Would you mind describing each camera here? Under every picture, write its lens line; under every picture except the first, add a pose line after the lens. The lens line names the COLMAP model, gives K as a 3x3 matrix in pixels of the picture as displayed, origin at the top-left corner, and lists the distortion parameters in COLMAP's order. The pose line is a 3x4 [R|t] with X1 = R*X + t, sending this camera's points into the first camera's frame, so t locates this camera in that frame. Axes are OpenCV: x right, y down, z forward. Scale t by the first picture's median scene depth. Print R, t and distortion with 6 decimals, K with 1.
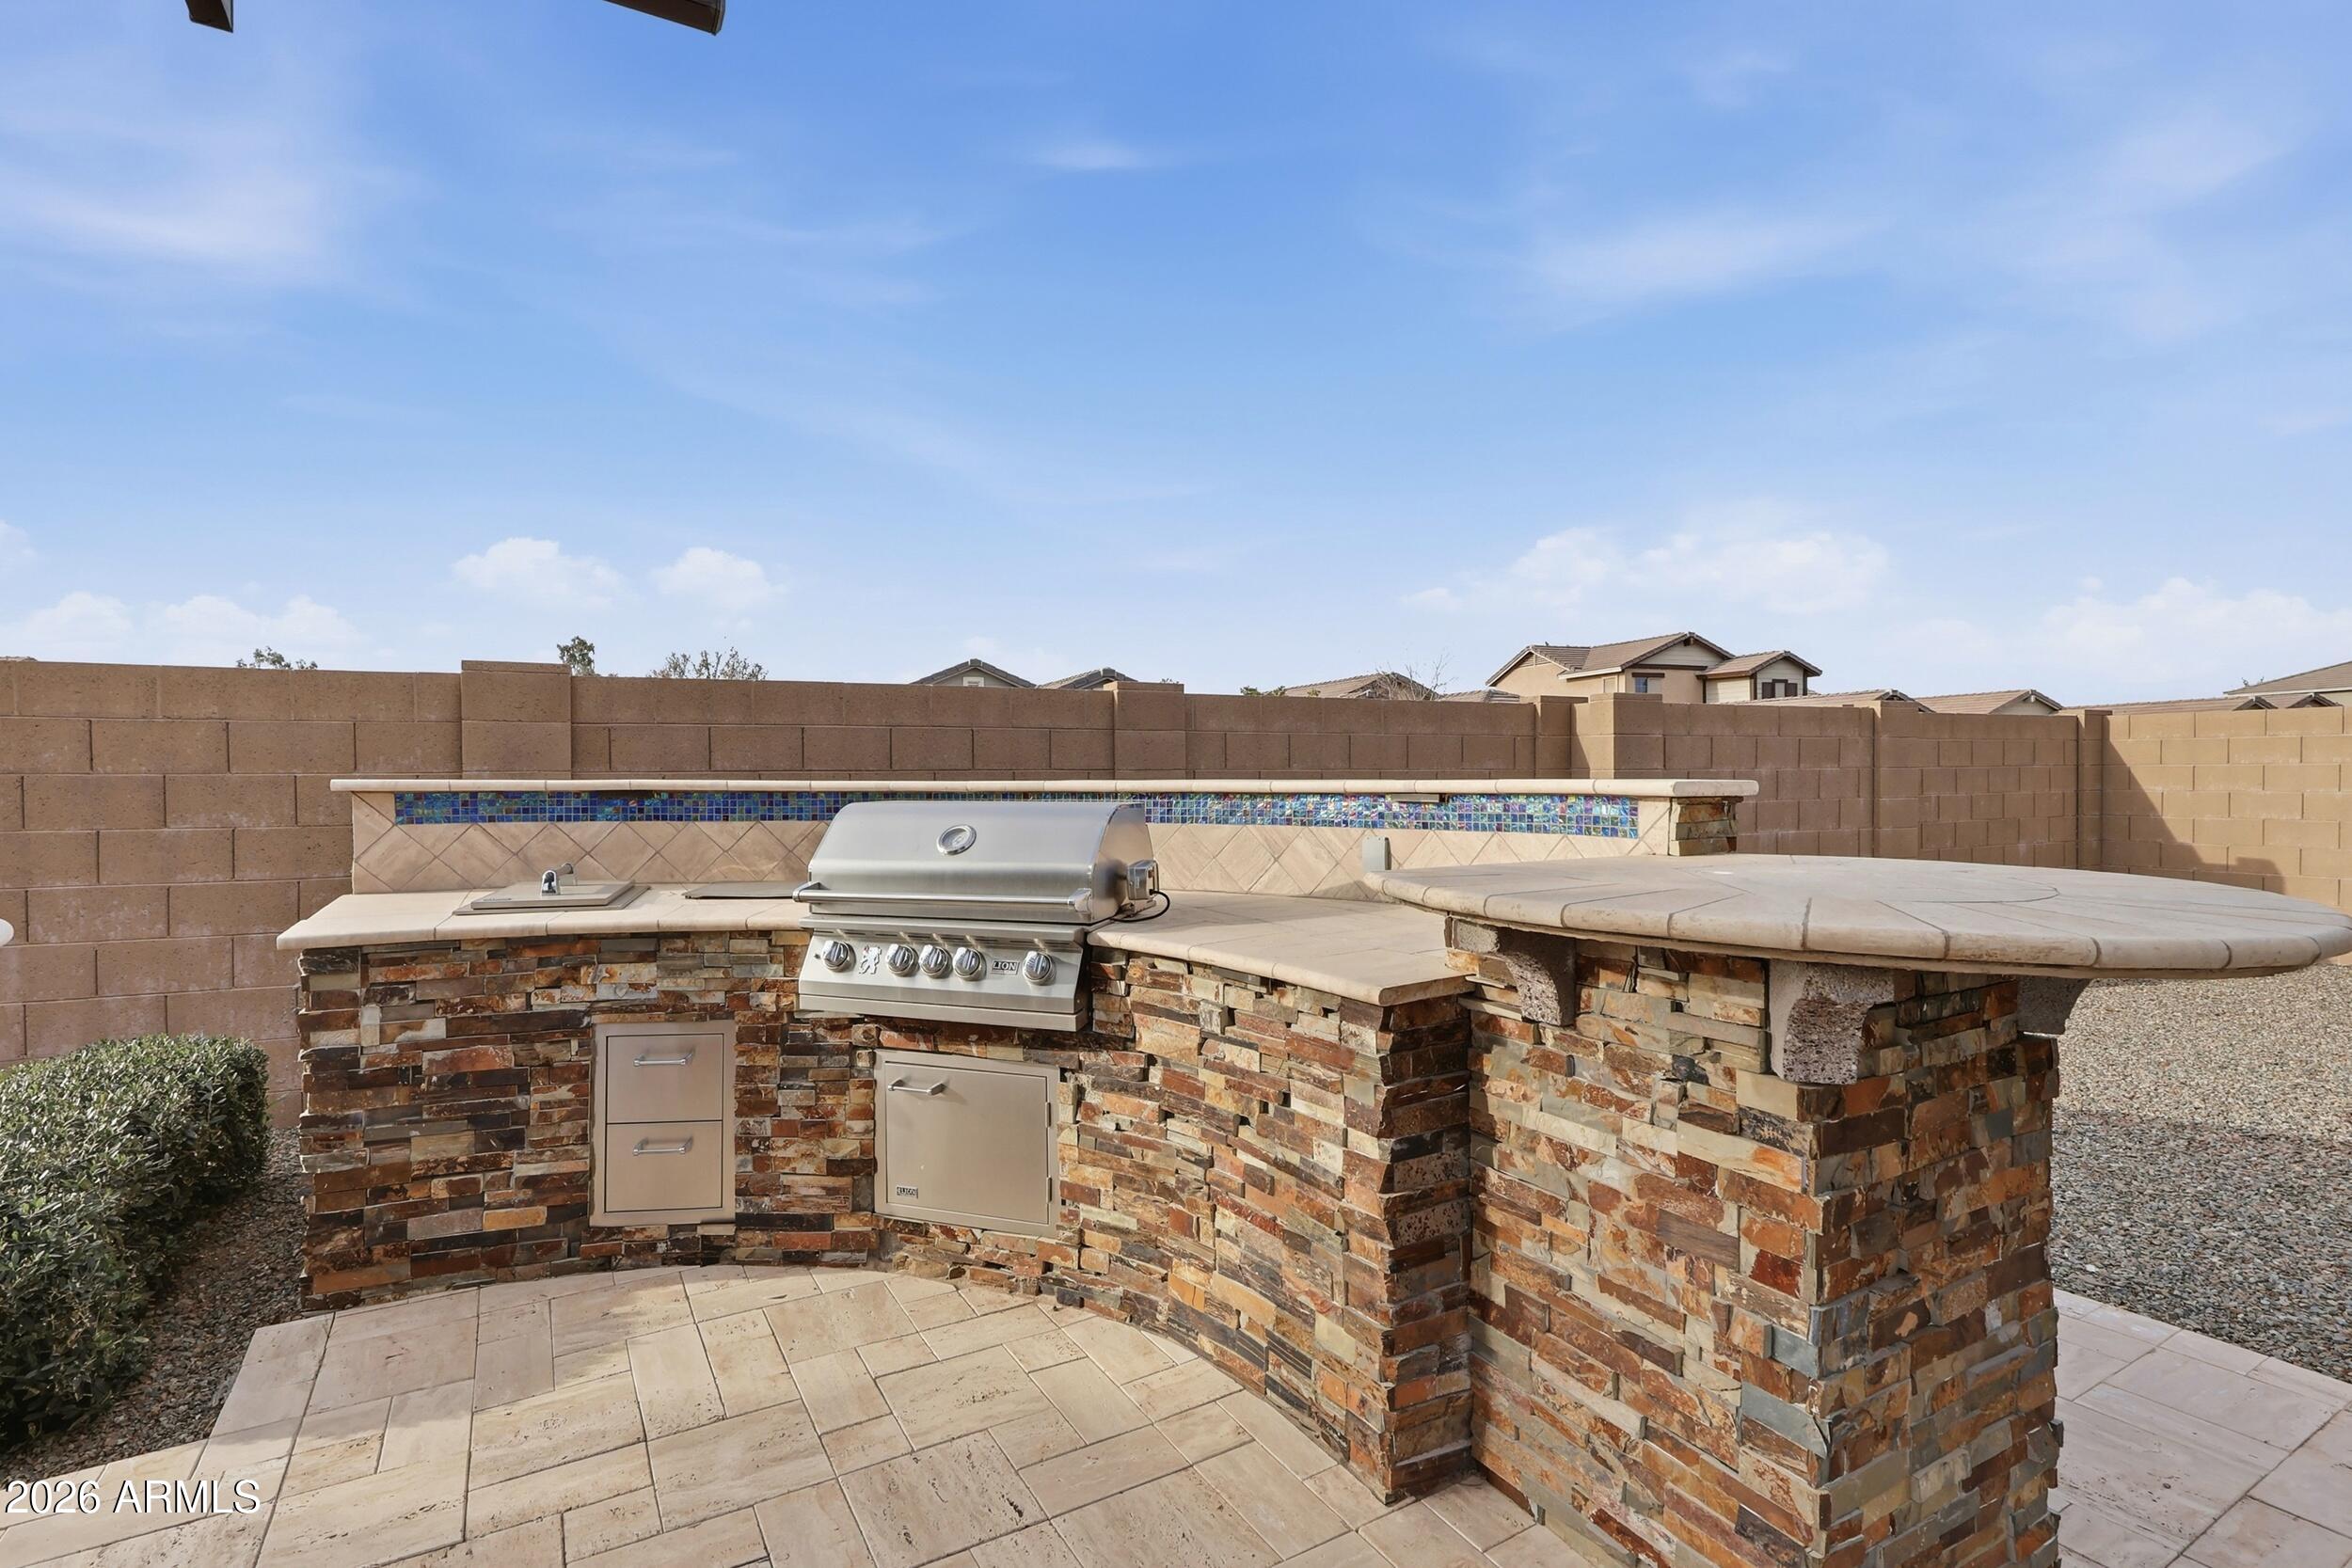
lens RADIAL K [[1101.7, 0, 1160.0], [0, 1101.7, 784.5], [0, 0, 1]] dist [-0.012018, 0.000282]
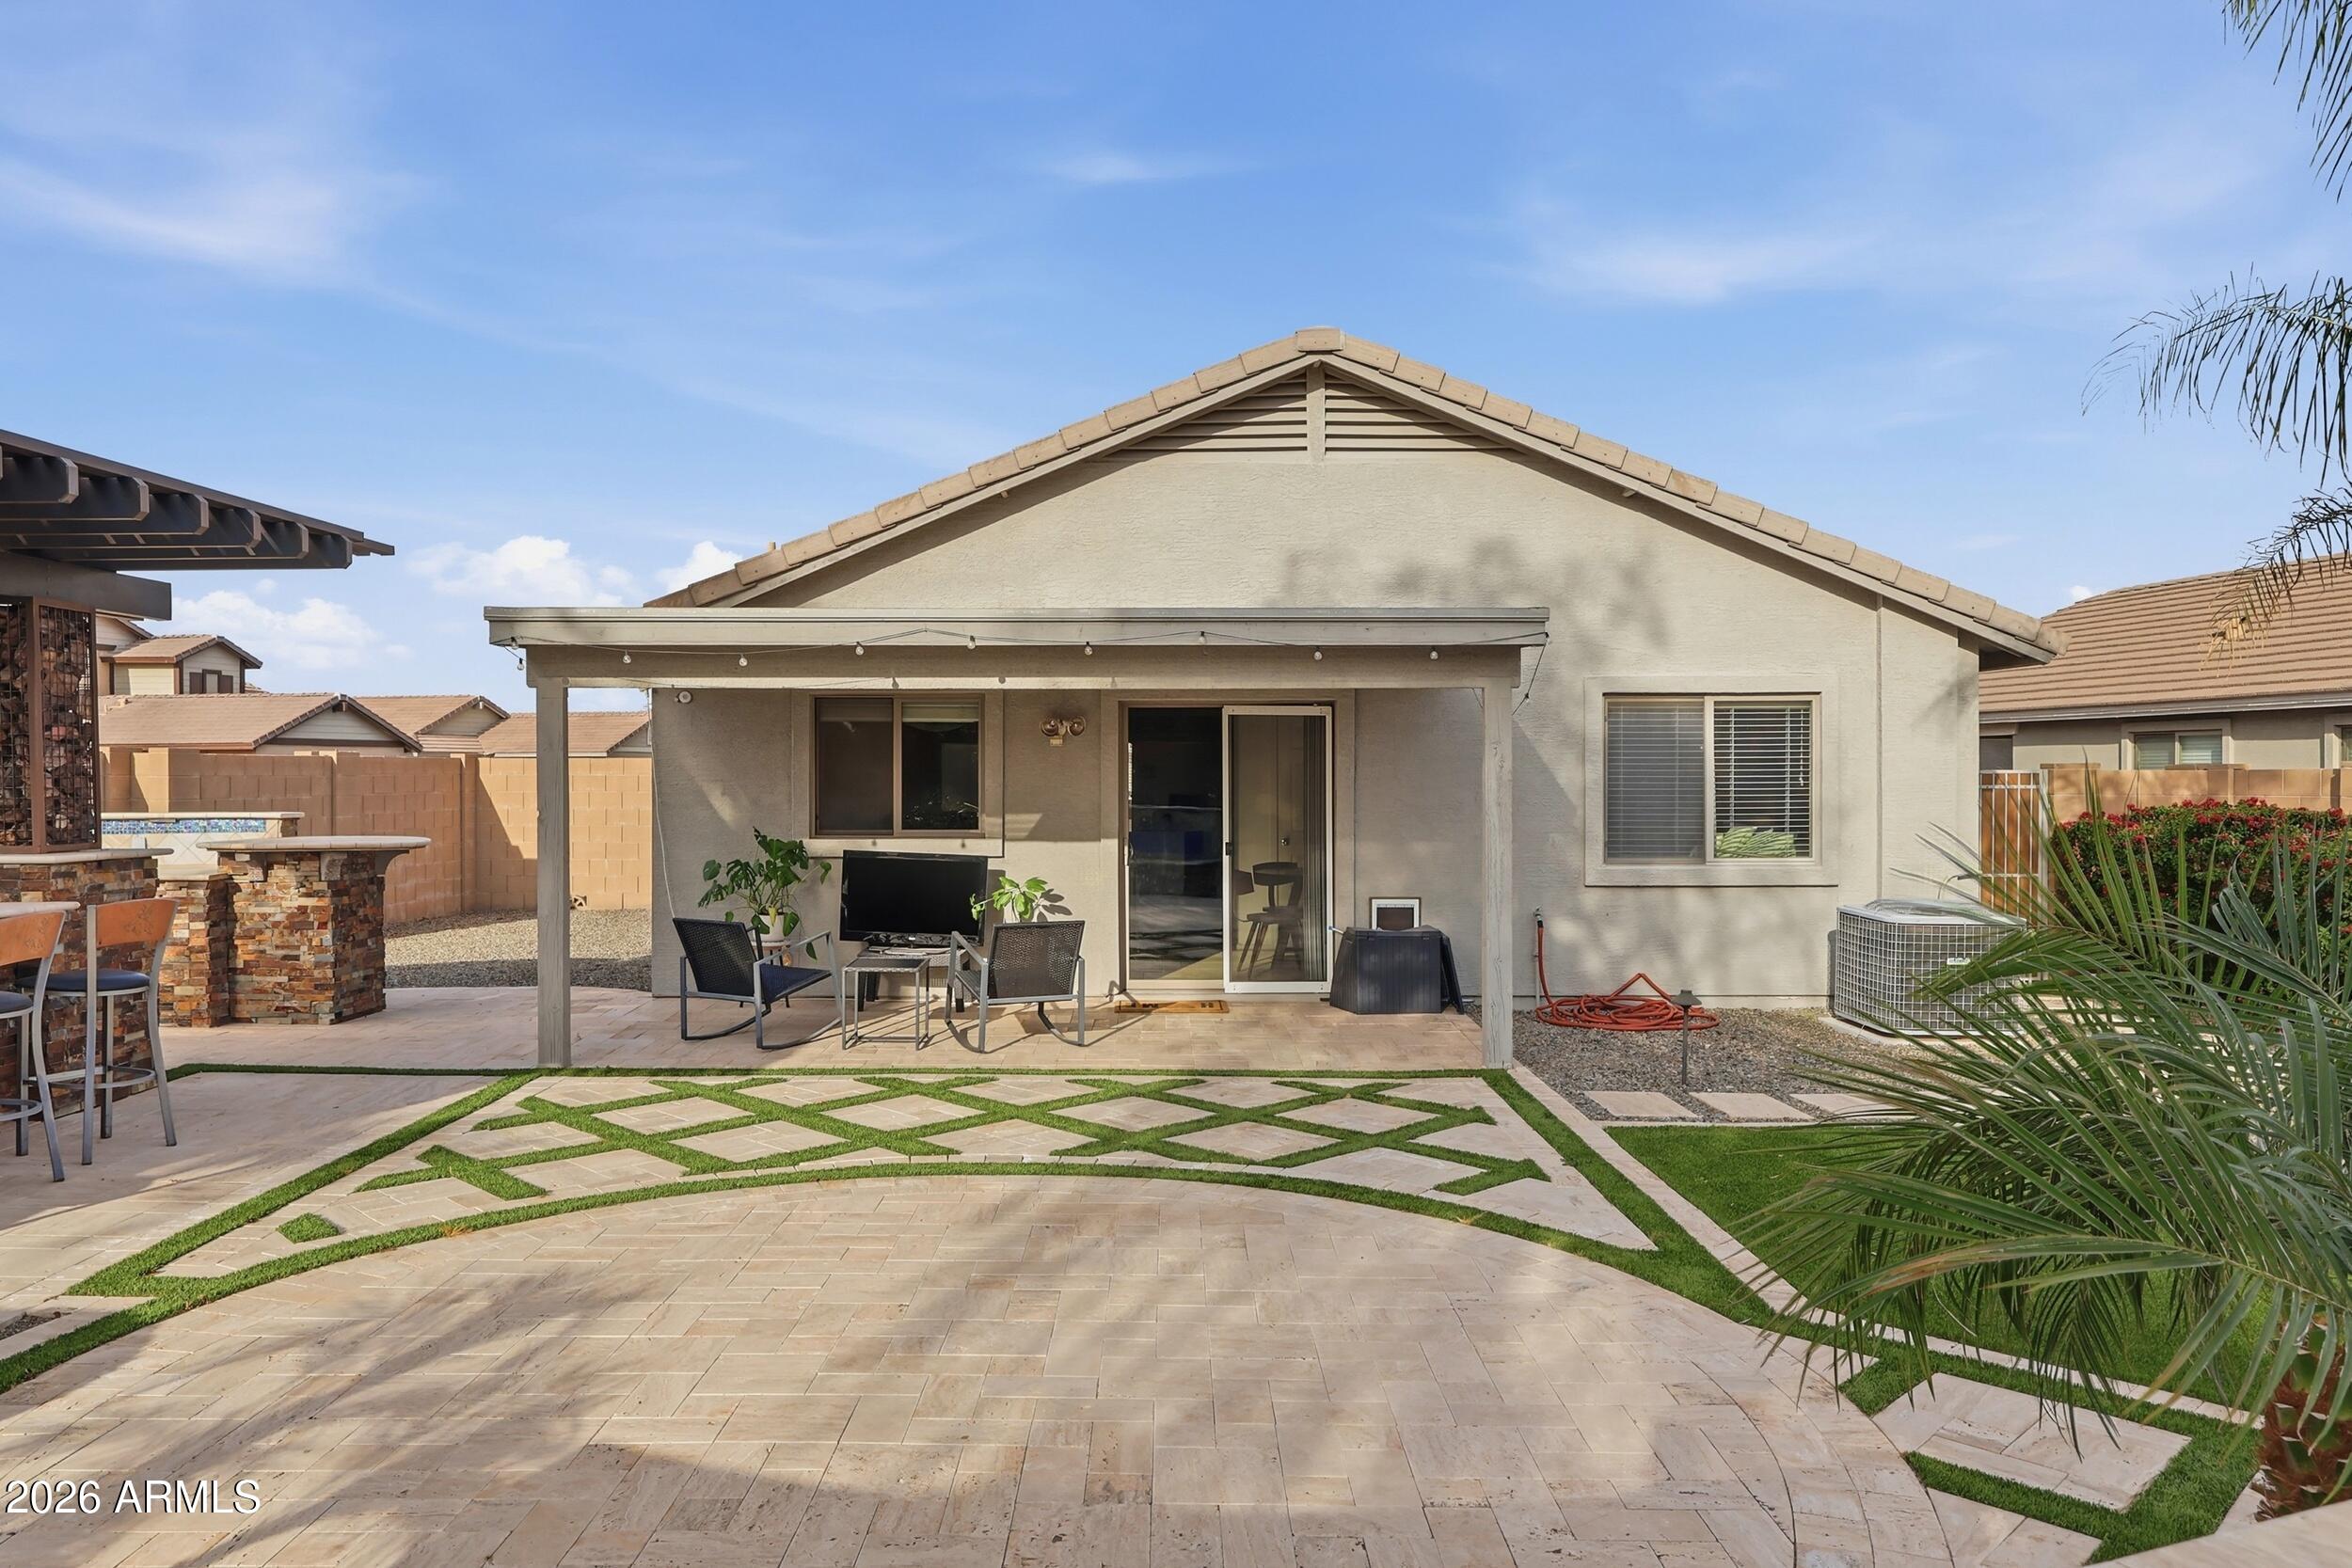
lens RADIAL K [[1621.5, 0, 1163.9], [0, 1621.5, 781.9], [0, 0, 1]] dist [-0.009657, -0.003055]
pose [[0.488953, 0.000813, 0.872310, -2.652199], [0.006187, 0.999971, -0.004399, -0.064861], [-0.872288, 0.007548, 0.488934, -3.941495]]
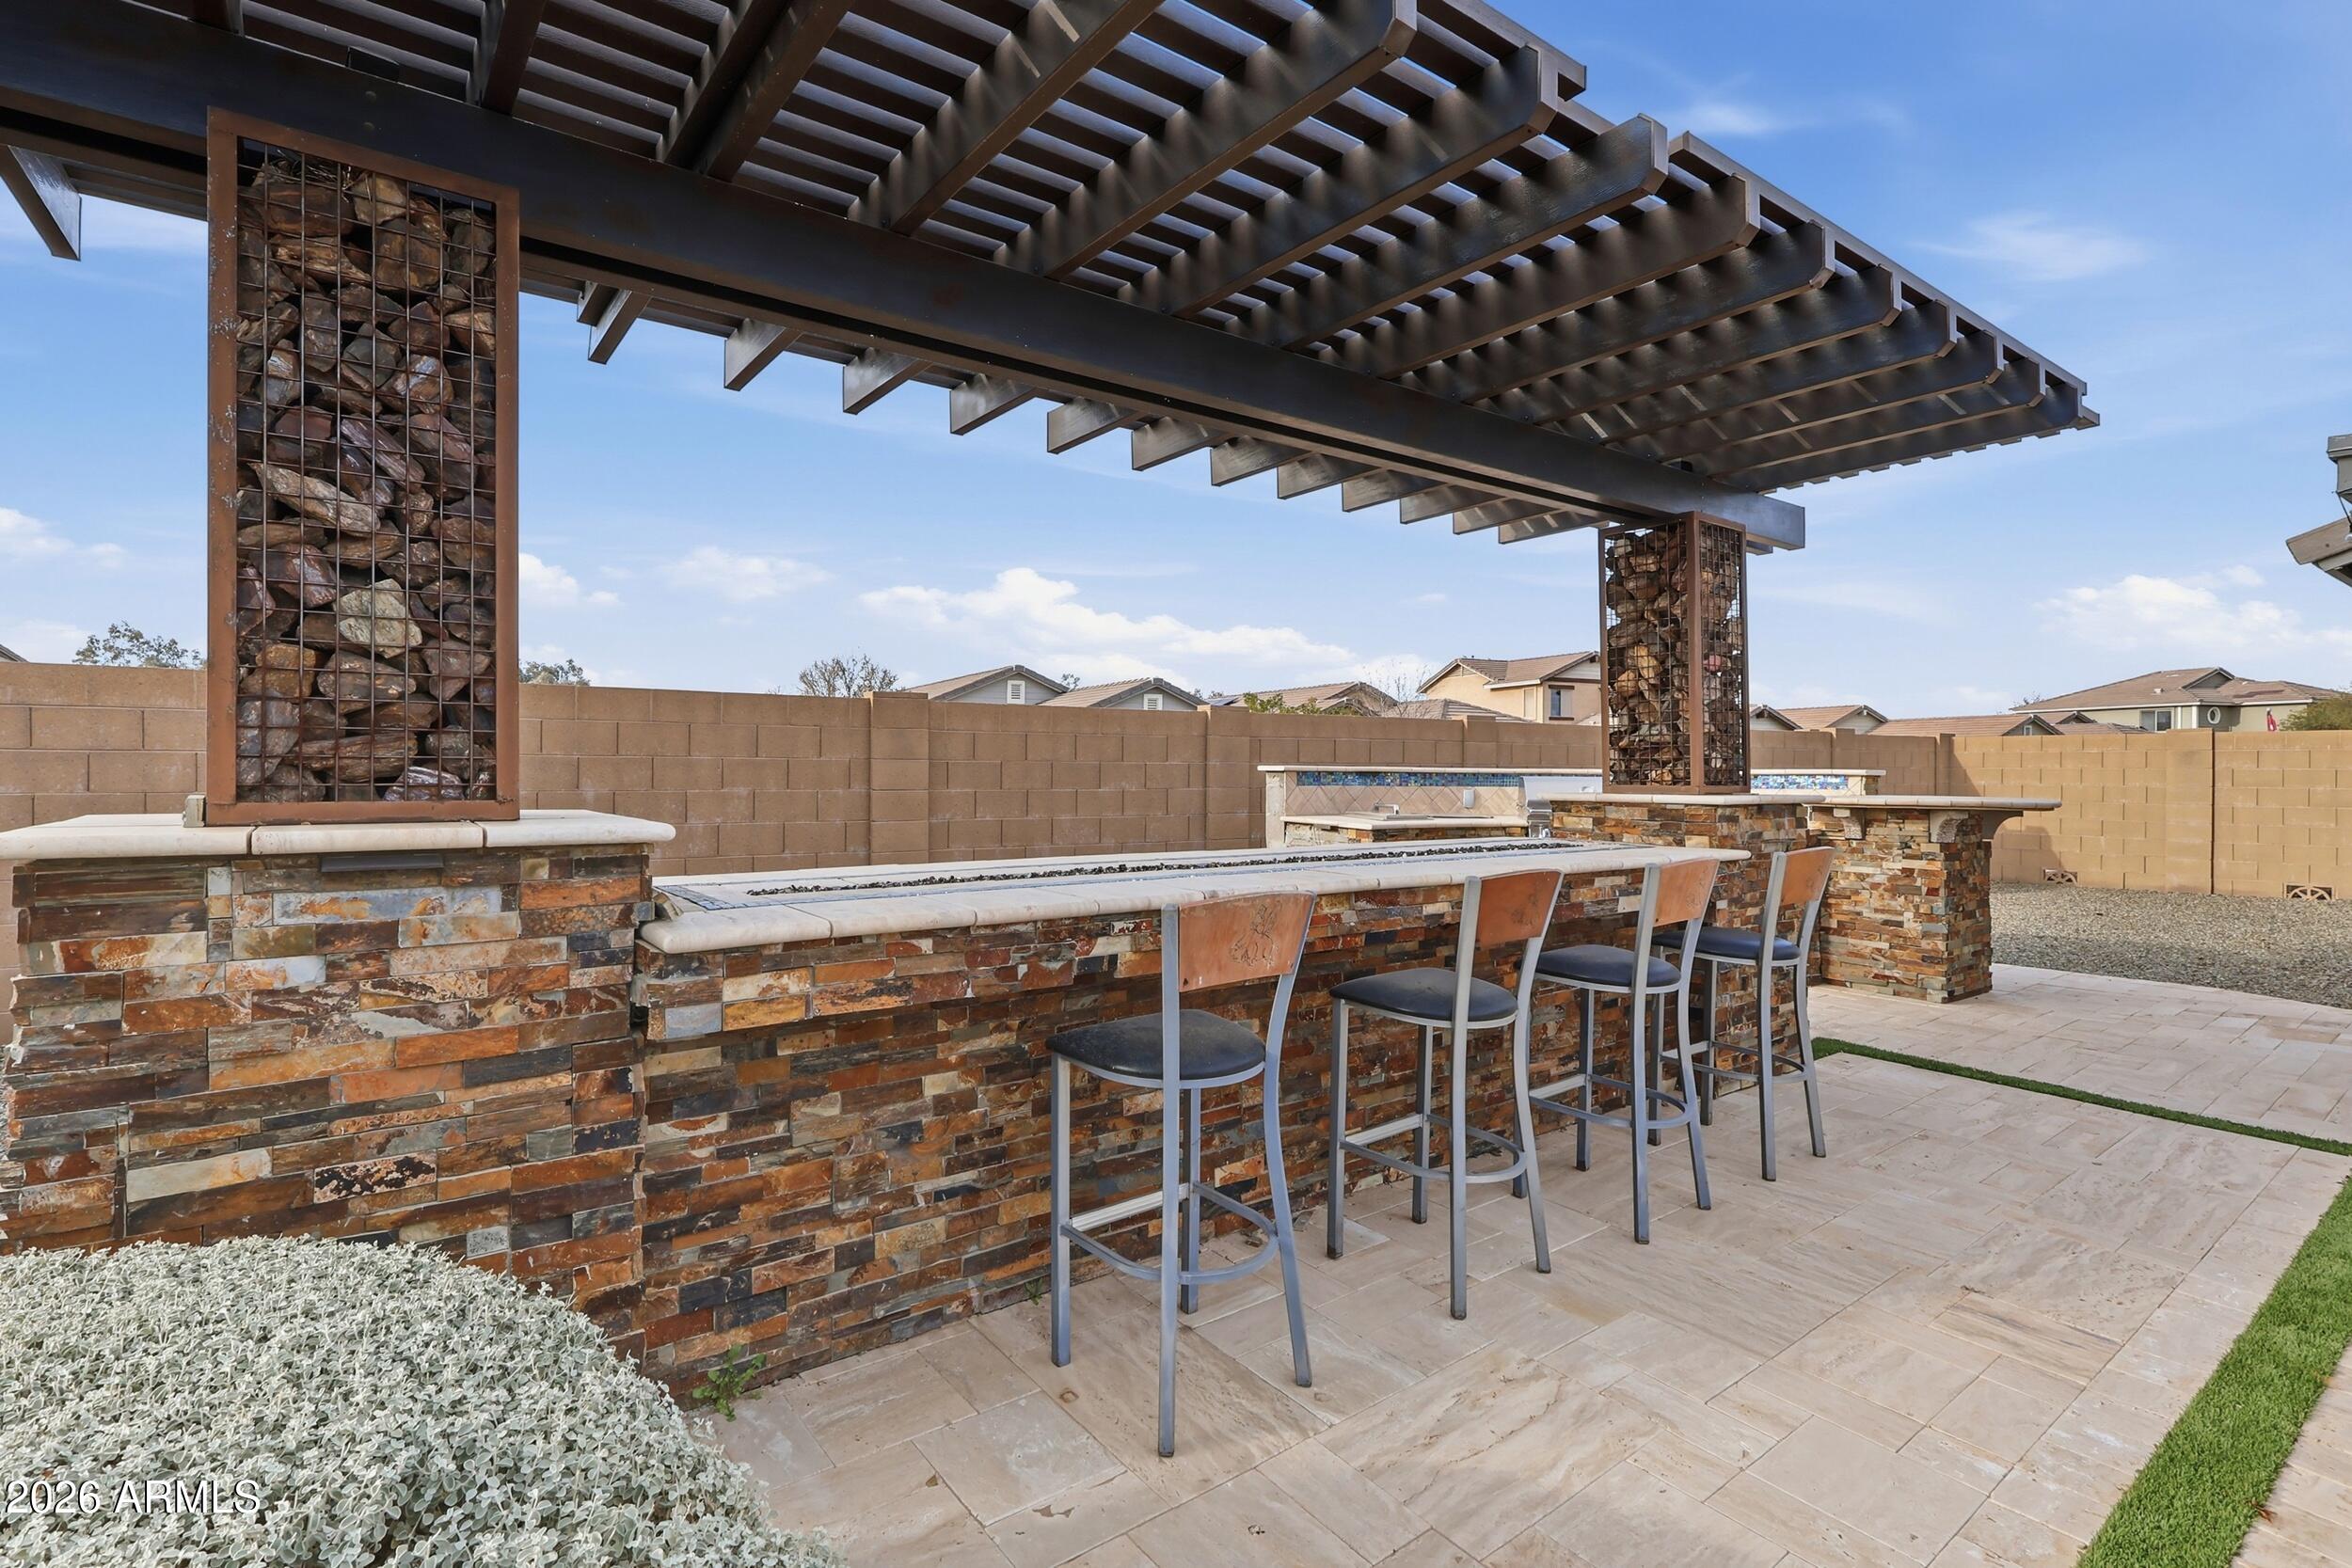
lens RADIAL K [[1090.5, 0, 1186.4], [0, 1090.5, 771.6], [0, 0, 1]] dist [0.003544, 0.000331]
pose [[0.991539, 0.009520, 0.129463, -2.031312], [-0.008571, 0.999932, -0.007885, 0.046608], [-0.129530, 0.006709, 0.991553, -1.989011]]
